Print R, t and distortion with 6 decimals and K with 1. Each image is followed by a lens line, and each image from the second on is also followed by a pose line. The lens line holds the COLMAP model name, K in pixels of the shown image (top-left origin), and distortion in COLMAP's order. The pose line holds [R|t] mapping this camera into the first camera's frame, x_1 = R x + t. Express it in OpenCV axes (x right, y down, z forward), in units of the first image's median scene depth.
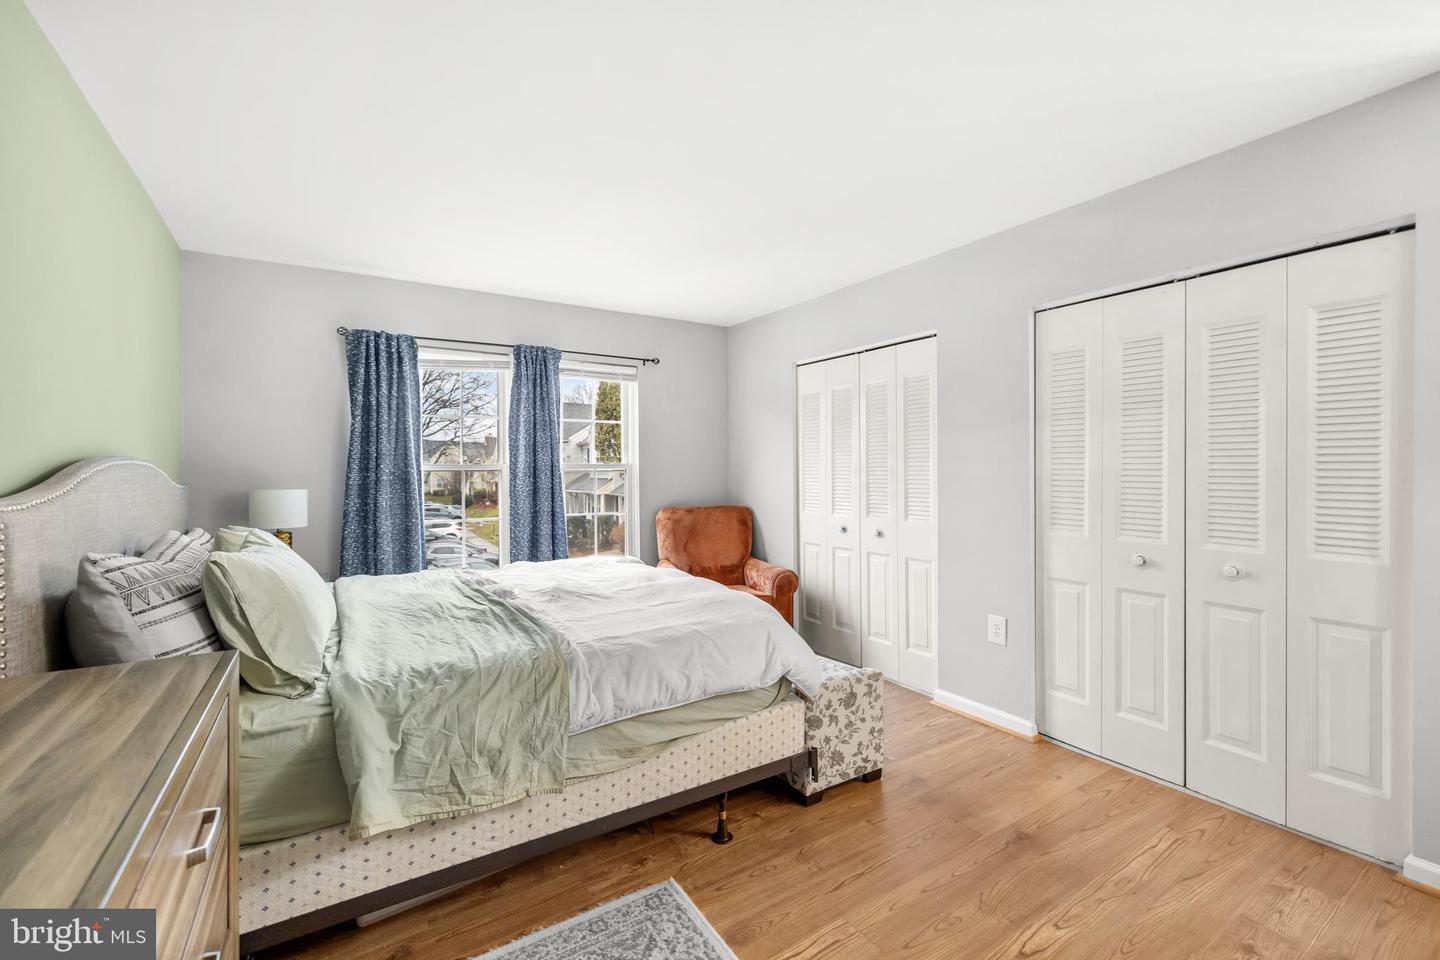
lens RADIAL K [[611.7, 0, 713.8], [0, 611.7, 472.1], [0, 0, 1]] dist [-0.000528, 0.000392]
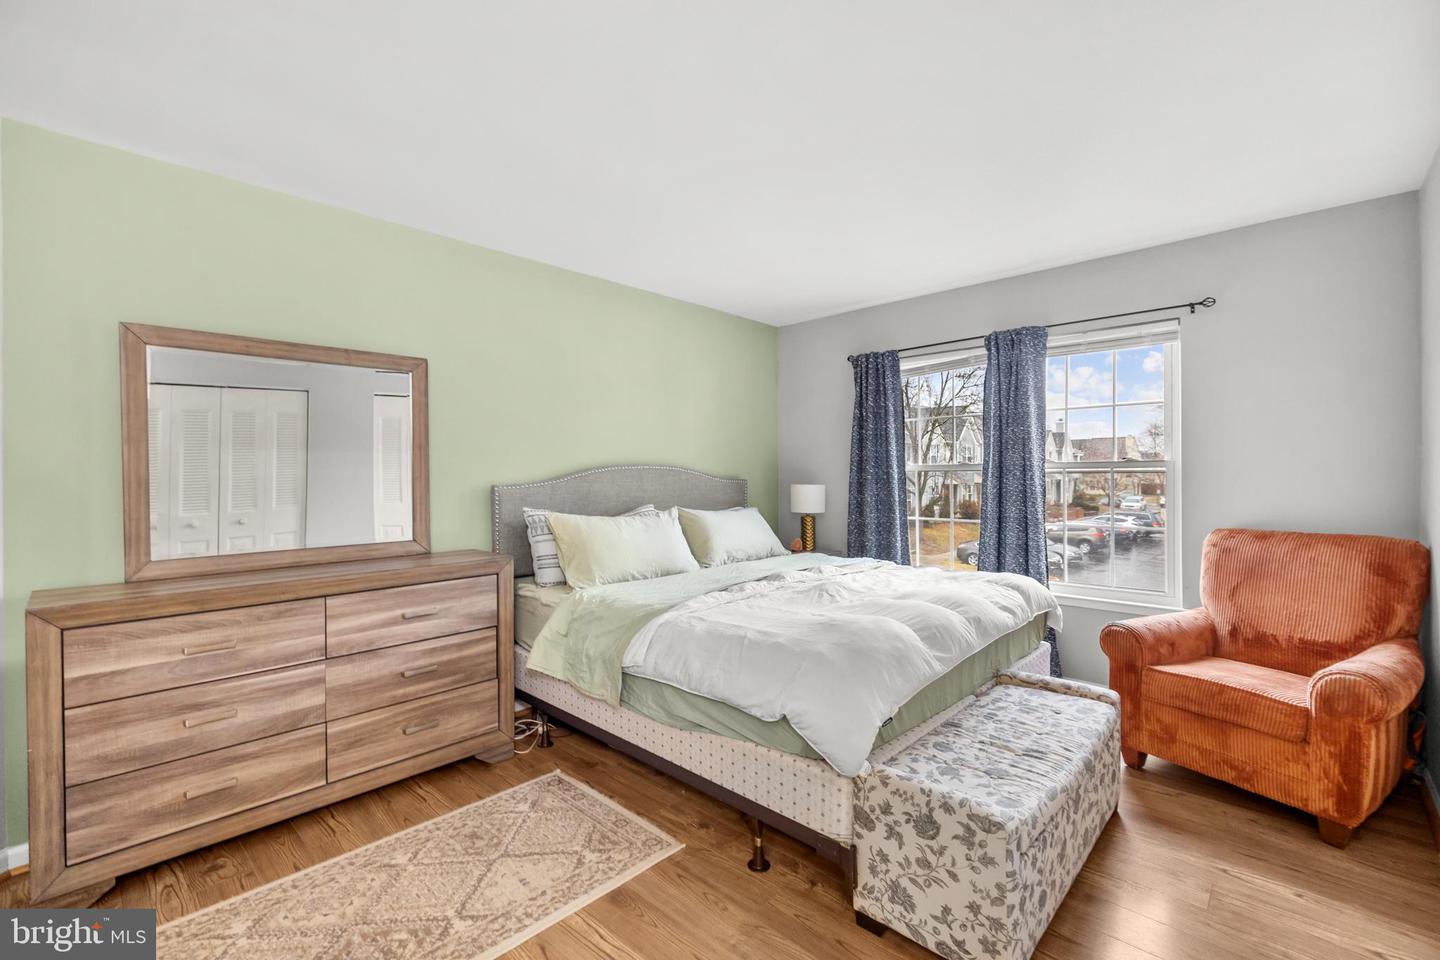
lens RADIAL K [[611.7, 0, 712.4], [0, 611.7, 482.4], [0, 0, 1]] dist [-0.000528, 0.000392]
pose [[0.242278, 0.016469, -0.970067, 0.773698], [0.001425, 0.999849, 0.017330, -0.002438], [0.970206, -0.005582, 0.242217, 0.614344]]
